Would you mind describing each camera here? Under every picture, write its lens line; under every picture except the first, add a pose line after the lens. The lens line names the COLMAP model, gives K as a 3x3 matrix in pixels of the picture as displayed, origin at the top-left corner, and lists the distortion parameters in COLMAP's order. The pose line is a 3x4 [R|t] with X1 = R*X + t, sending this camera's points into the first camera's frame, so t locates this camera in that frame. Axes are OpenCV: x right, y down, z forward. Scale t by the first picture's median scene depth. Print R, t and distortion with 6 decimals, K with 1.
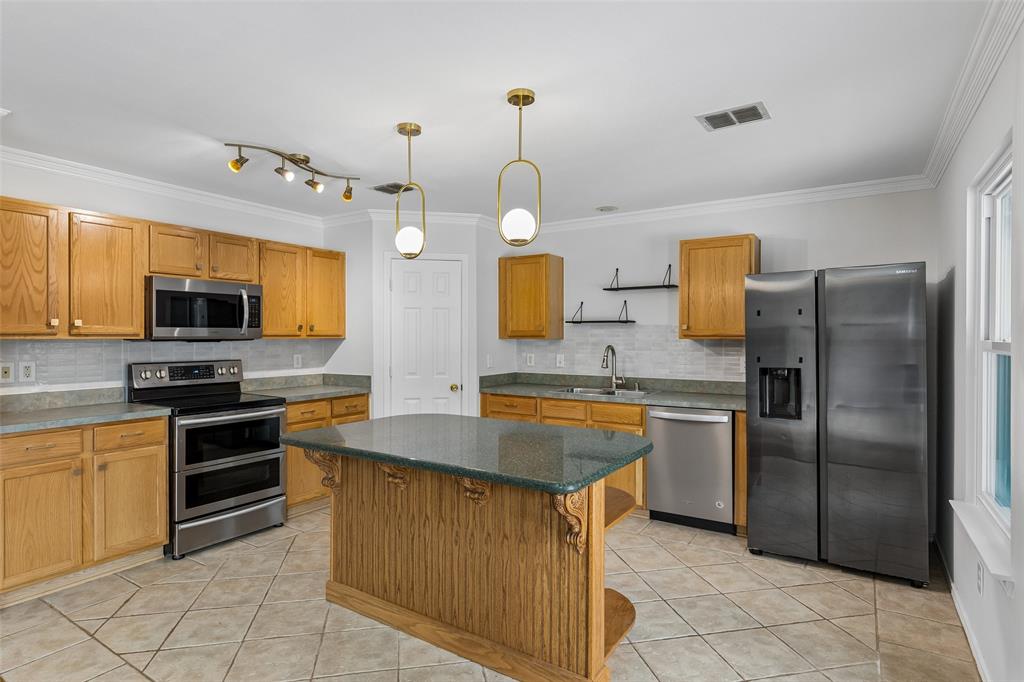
lens RADIAL K [[541.5, 0, 509.3], [0, 541.5, 338.0], [0, 0, 1]] dist [-0.001064, -0.000323]
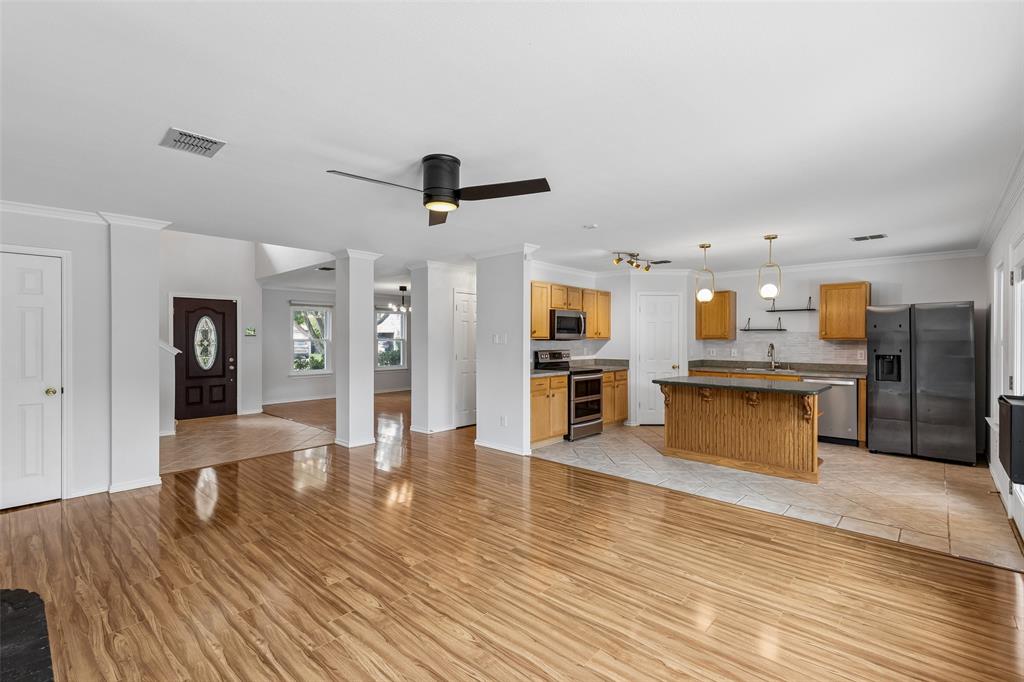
lens RADIAL K [[466.4, 0, 507.1], [0, 466.4, 338.9], [0, 0, 1]] dist [0.005931, -0.000065]
pose [[0.985641, 0.002432, -0.168838, -0.505092], [-0.002802, 0.999994, -0.001949, 0.004759], [0.168833, 0.002394, 0.985642, -0.792201]]
